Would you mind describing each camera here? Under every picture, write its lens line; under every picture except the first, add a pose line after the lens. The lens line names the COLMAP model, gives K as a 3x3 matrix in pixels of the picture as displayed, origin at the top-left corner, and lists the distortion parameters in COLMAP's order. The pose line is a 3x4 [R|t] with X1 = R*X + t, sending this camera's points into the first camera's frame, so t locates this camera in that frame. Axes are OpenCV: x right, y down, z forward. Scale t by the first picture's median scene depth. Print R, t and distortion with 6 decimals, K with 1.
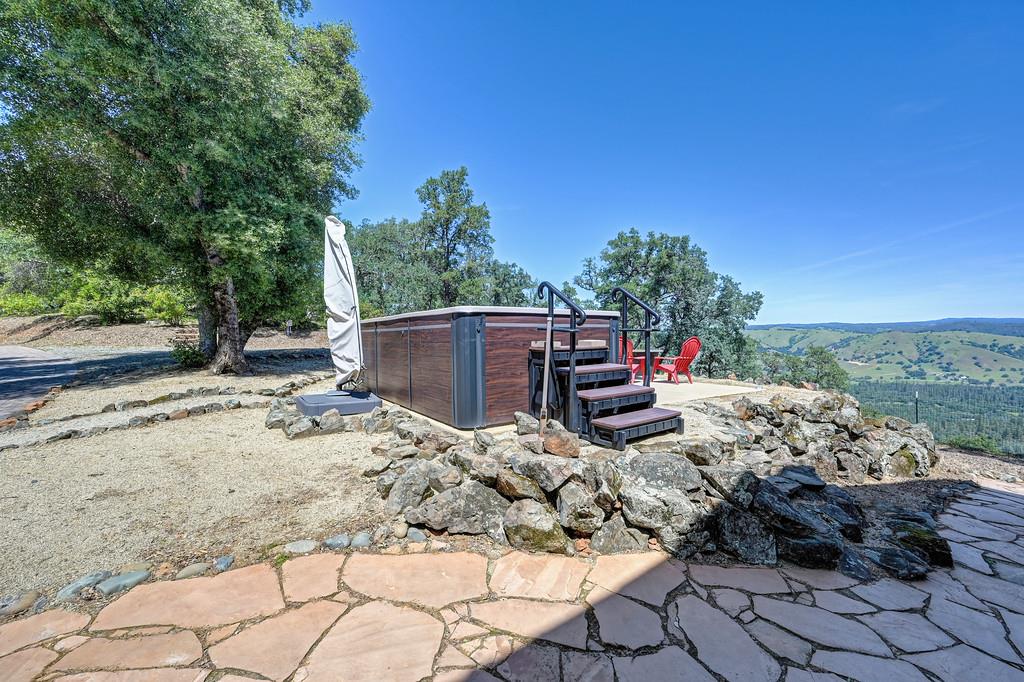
lens RADIAL K [[402.0, 0, 512.0], [0, 402.0, 341.0], [0, 0, 1]] dist [0.000001, -0.000316]
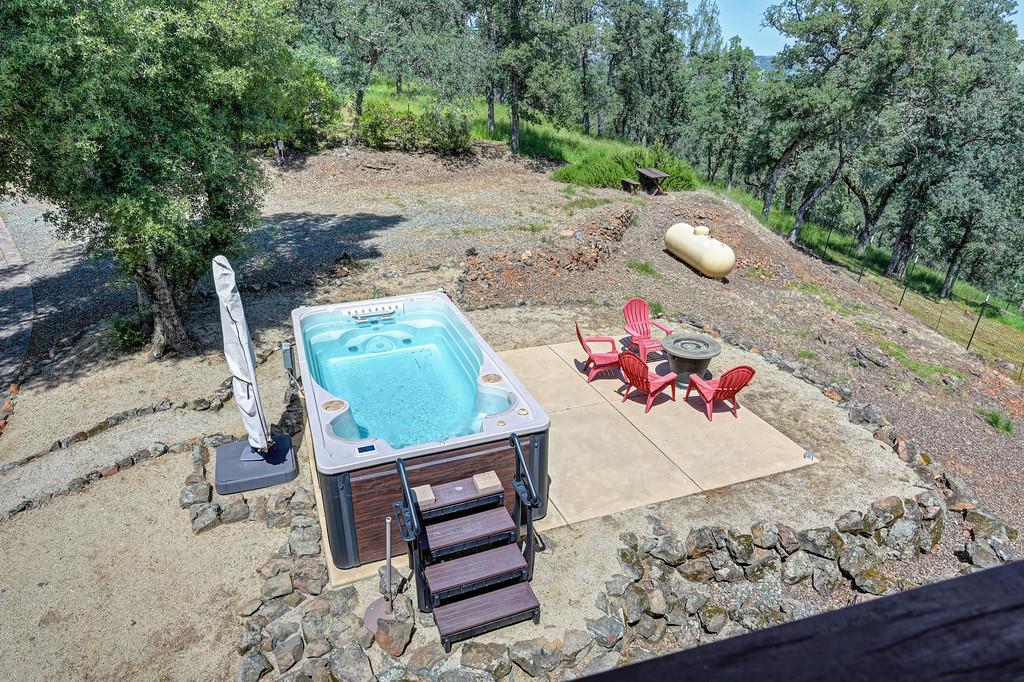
lens RADIAL K [[636.7, 0, 512.0], [0, 636.7, 341.0], [0, 0, 1]] dist [0.002898, 0.000158]
pose [[0.970843, 0.107052, -0.214484, 0.089098], [-0.013164, 0.917202, 0.398204, -0.142642], [0.239354, -0.383770, 0.891869, -0.016311]]
